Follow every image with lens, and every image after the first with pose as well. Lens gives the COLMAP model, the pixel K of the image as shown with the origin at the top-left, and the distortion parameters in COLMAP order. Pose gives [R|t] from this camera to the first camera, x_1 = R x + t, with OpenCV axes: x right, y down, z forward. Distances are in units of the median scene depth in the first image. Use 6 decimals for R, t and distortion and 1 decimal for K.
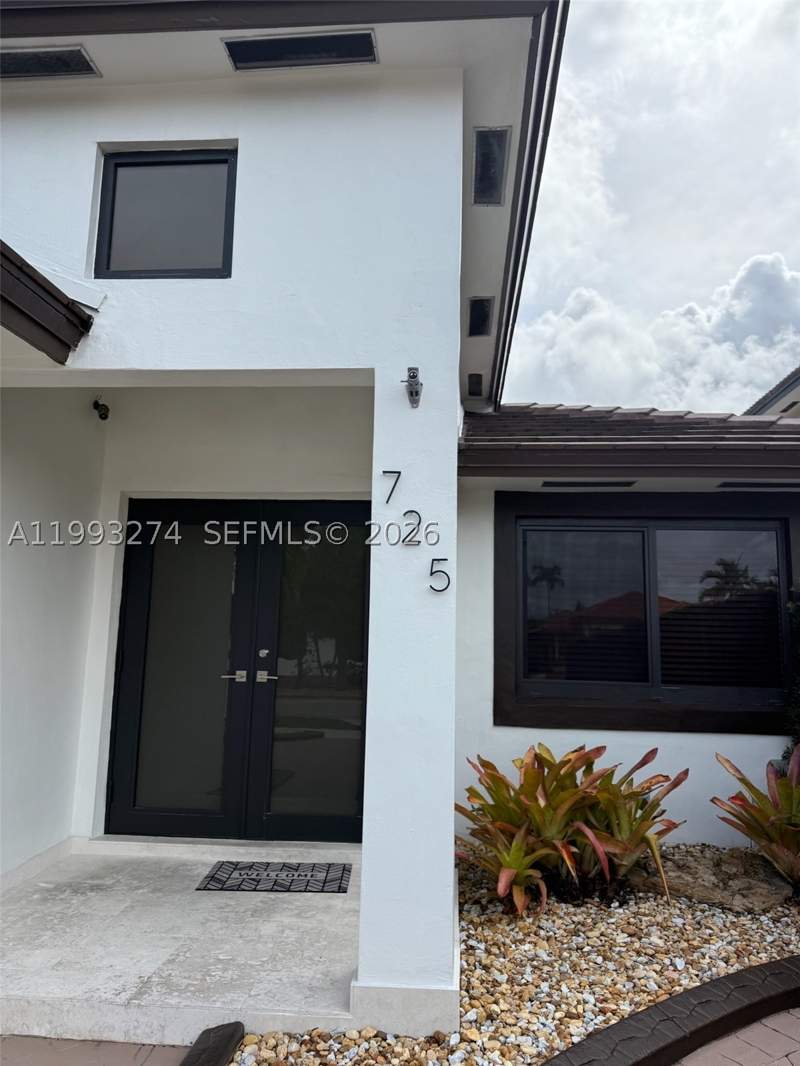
lens RADIAL K [[739.4, 0, 403.3], [0, 739.4, 532.4], [0, 0, 1]] dist [0.004840, 0.002358]
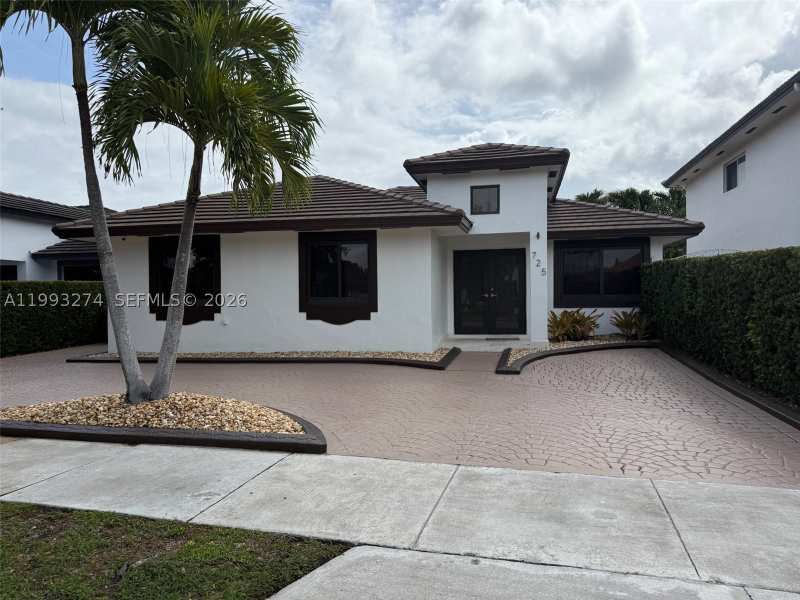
lens RADIAL K [[554.9, 0, 397.1], [0, 554.9, 298.3], [0, 0, 1]] dist [0.004840, 0.002358]
pose [[0.987415, -0.022723, -0.156509, -0.304715], [0.047895, 0.986115, 0.159004, -0.362681], [0.150722, -0.164499, 0.974794, -2.513753]]
